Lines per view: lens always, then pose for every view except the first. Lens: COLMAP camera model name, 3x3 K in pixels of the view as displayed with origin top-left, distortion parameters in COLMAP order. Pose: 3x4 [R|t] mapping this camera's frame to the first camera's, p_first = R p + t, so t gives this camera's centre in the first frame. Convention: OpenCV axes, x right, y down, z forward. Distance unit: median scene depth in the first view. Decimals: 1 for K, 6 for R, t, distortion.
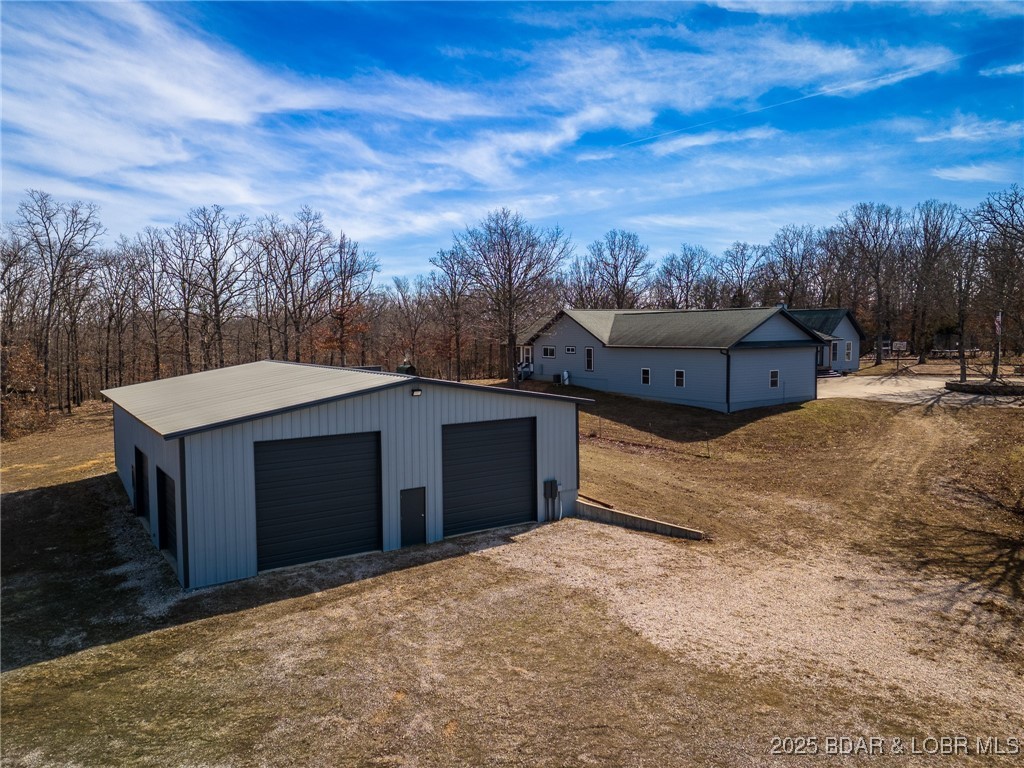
lens RADIAL K [[771.6, 0, 512.0], [0, 771.6, 384.0], [0, 0, 1]] dist [0.060497, -0.002181]
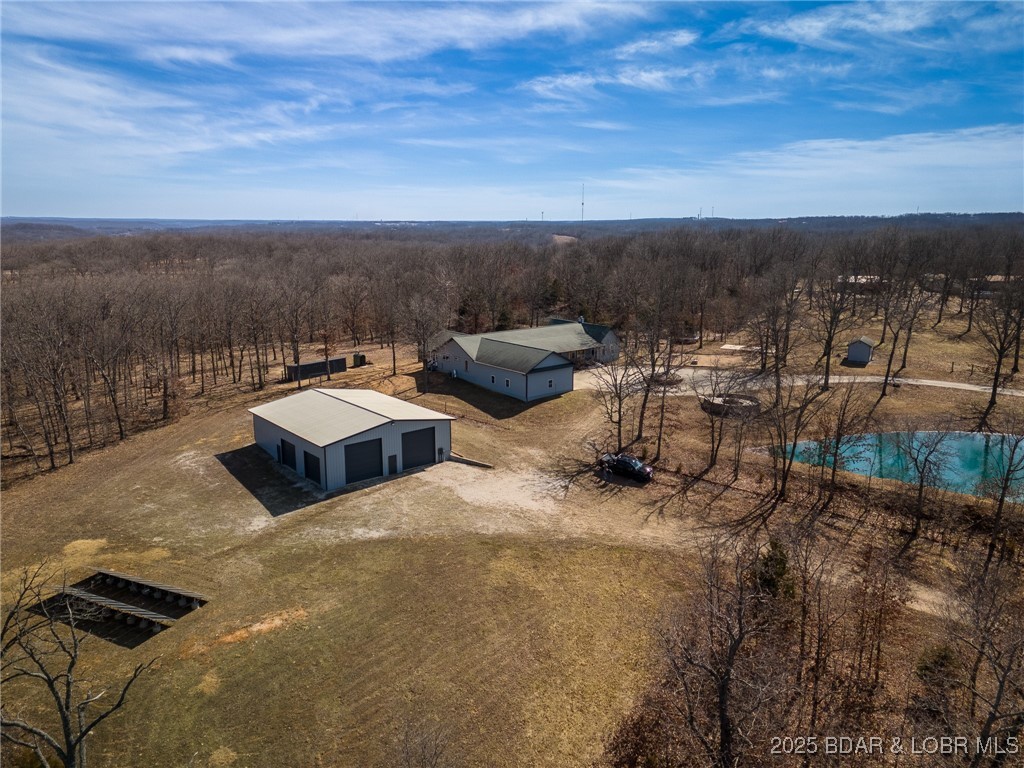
lens RADIAL K [[771.6, 0, 512.0], [0, 771.6, 384.0], [0, 0, 1]] dist [0.060497, -0.002181]
pose [[0.994056, -0.021174, 0.106790, 0.016046], [0.006162, 0.990275, 0.138990, -0.520059], [-0.108694, -0.137506, 0.984519, -1.841604]]
